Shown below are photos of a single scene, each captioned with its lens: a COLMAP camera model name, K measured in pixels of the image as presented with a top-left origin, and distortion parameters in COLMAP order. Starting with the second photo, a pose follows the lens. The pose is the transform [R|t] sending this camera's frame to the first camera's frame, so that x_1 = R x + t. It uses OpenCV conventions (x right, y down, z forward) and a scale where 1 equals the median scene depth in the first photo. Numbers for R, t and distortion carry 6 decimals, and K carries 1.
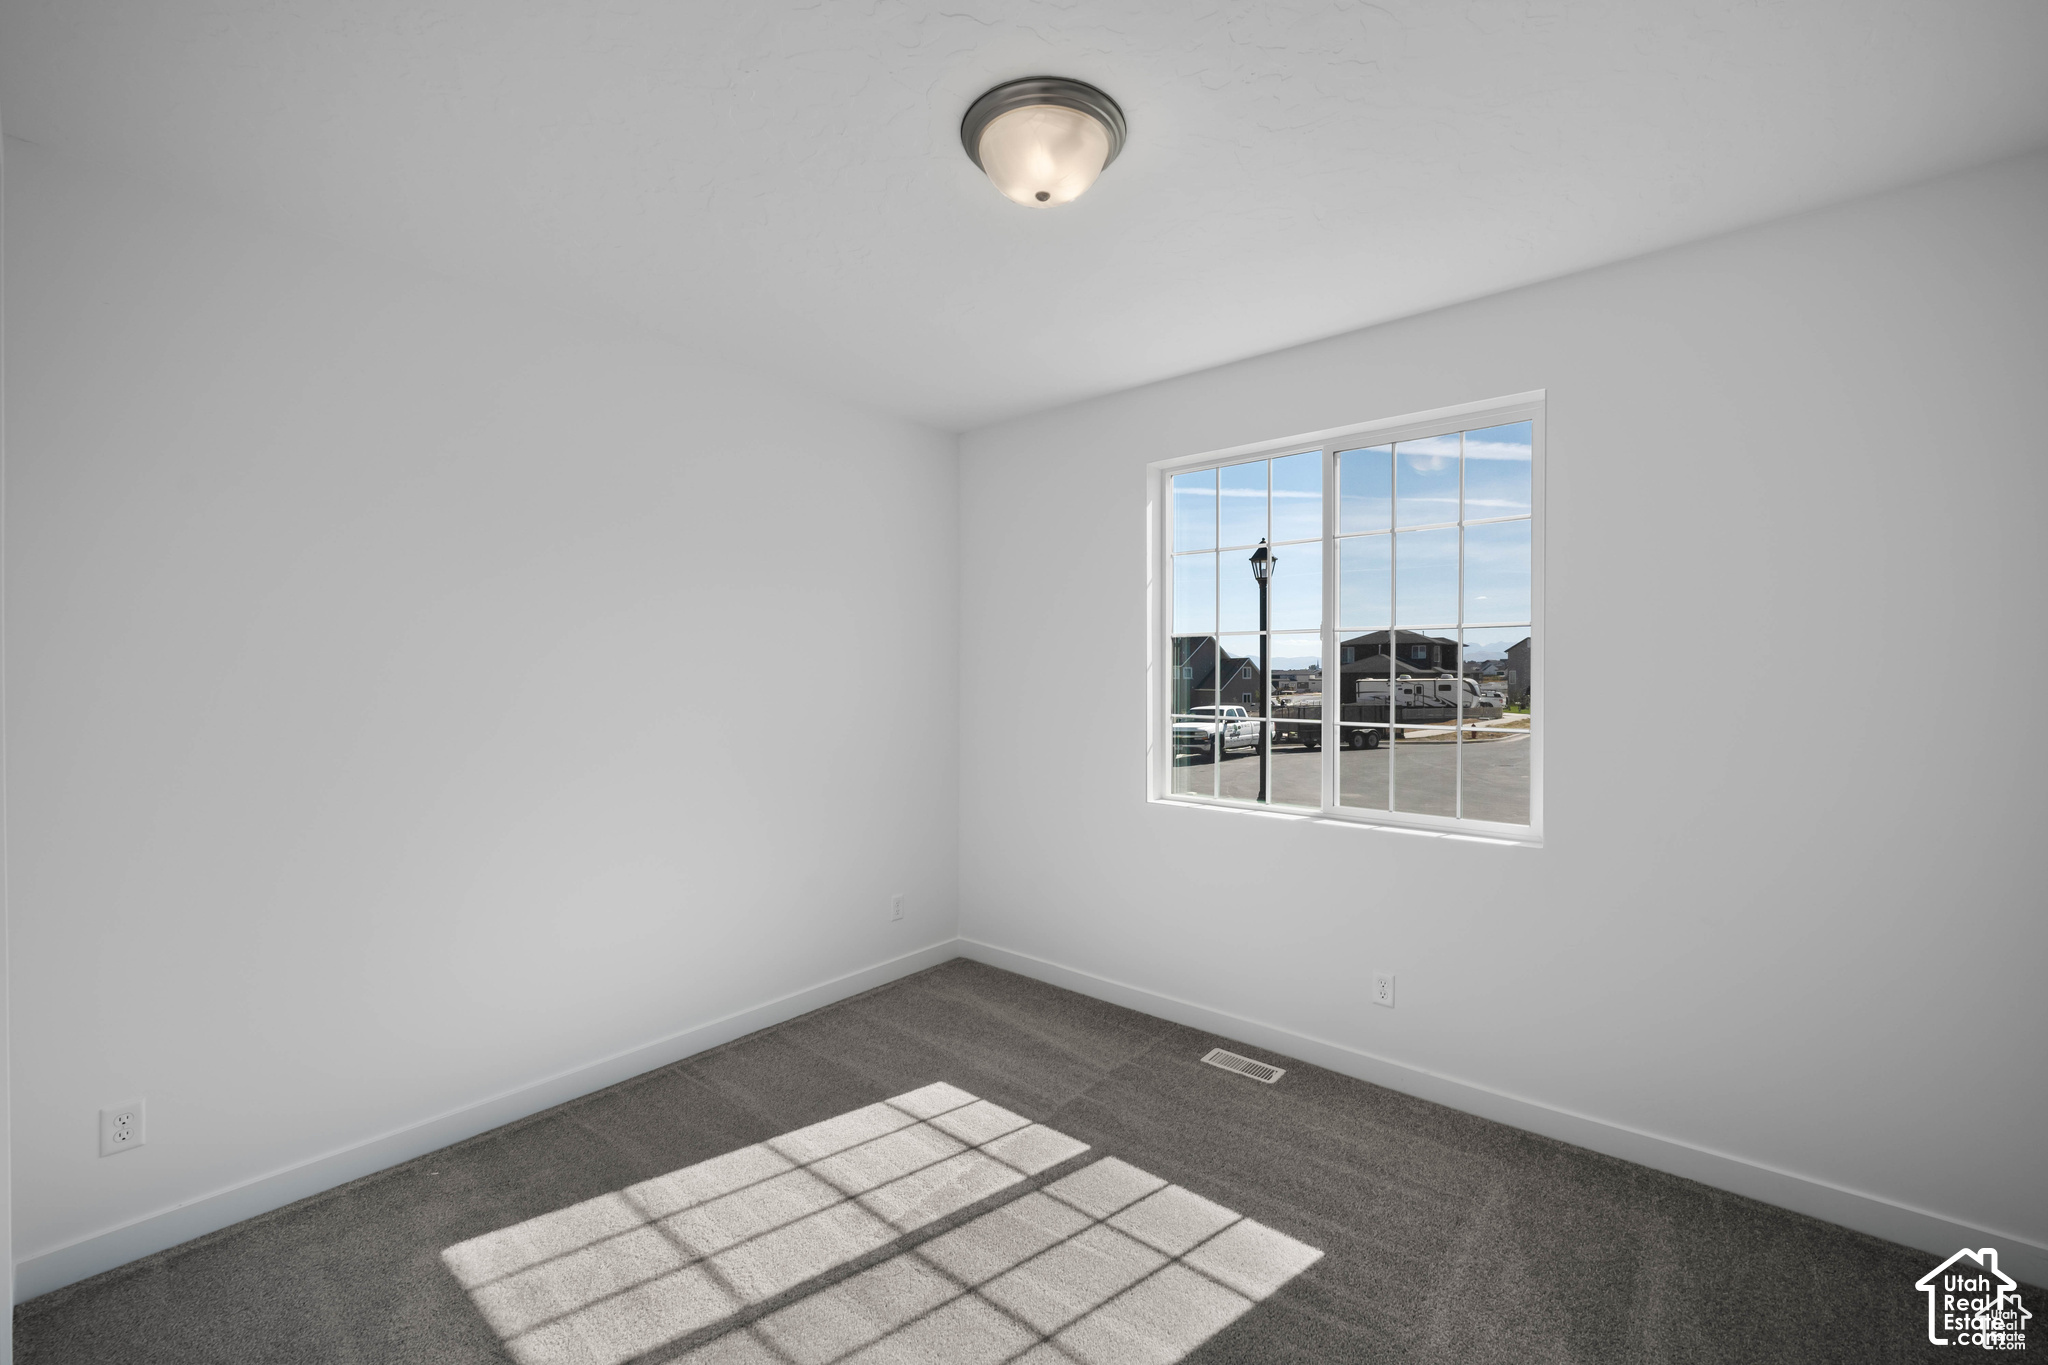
lens RADIAL K [[827.8, 0, 1022.3], [0, 827.8, 683.2], [0, 0, 1]] dist [0.000531, -0.000154]
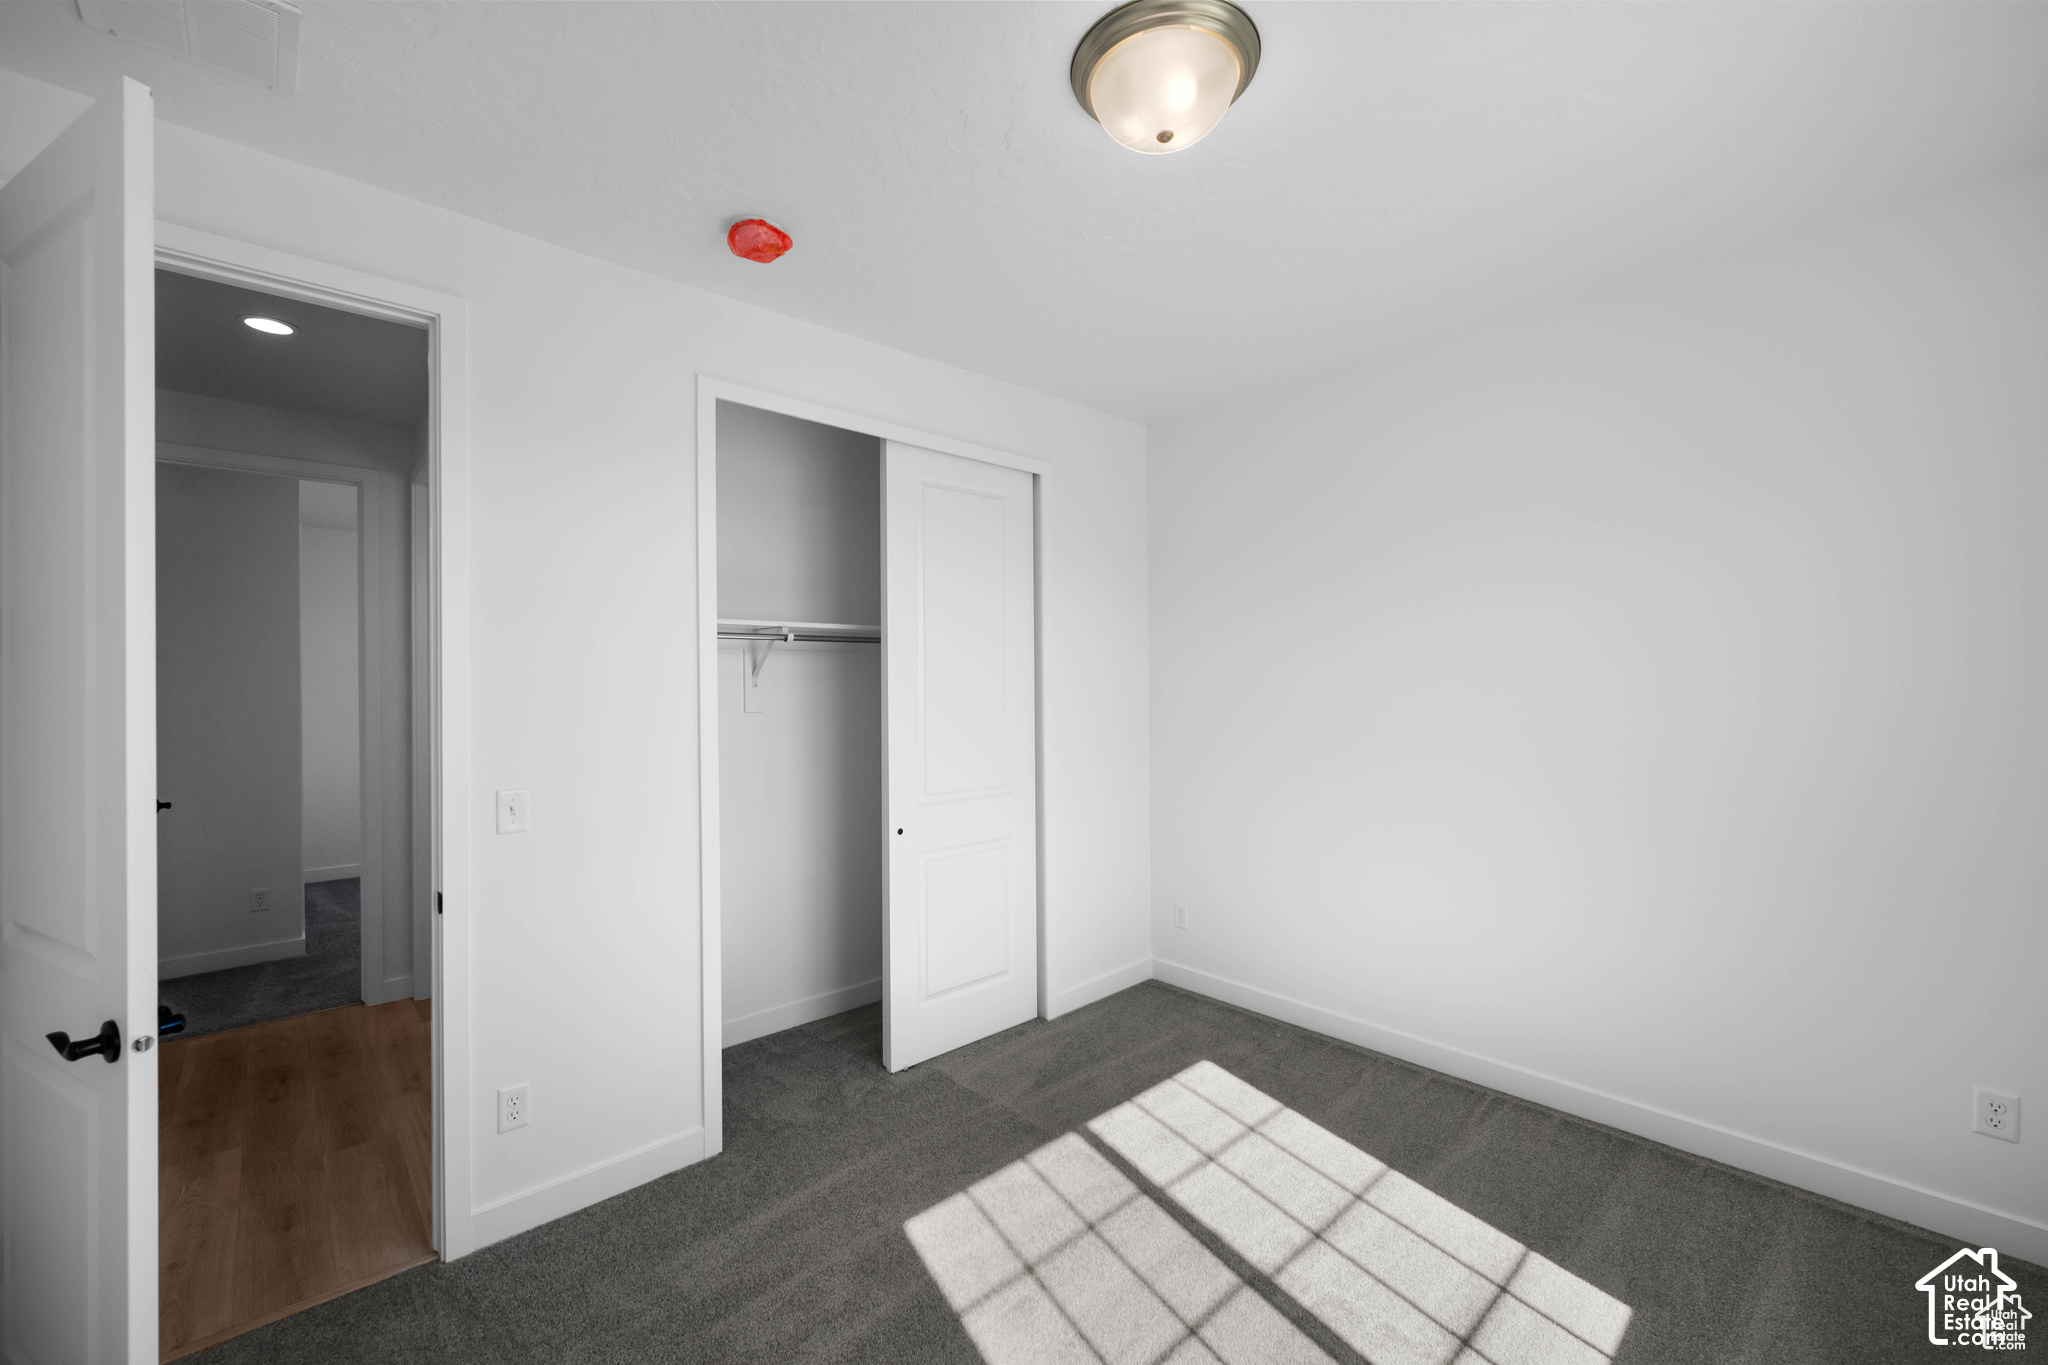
lens RADIAL K [[827.8, 0, 1022.6], [0, 827.8, 681.1], [0, 0, 1]] dist [0.000531, -0.000154]
pose [[-0.129610, 0.001397, -0.991564, 0.778945], [0.002000, 0.999997, 0.001148, -0.005873], [0.991563, -0.001835, -0.129612, 0.809297]]
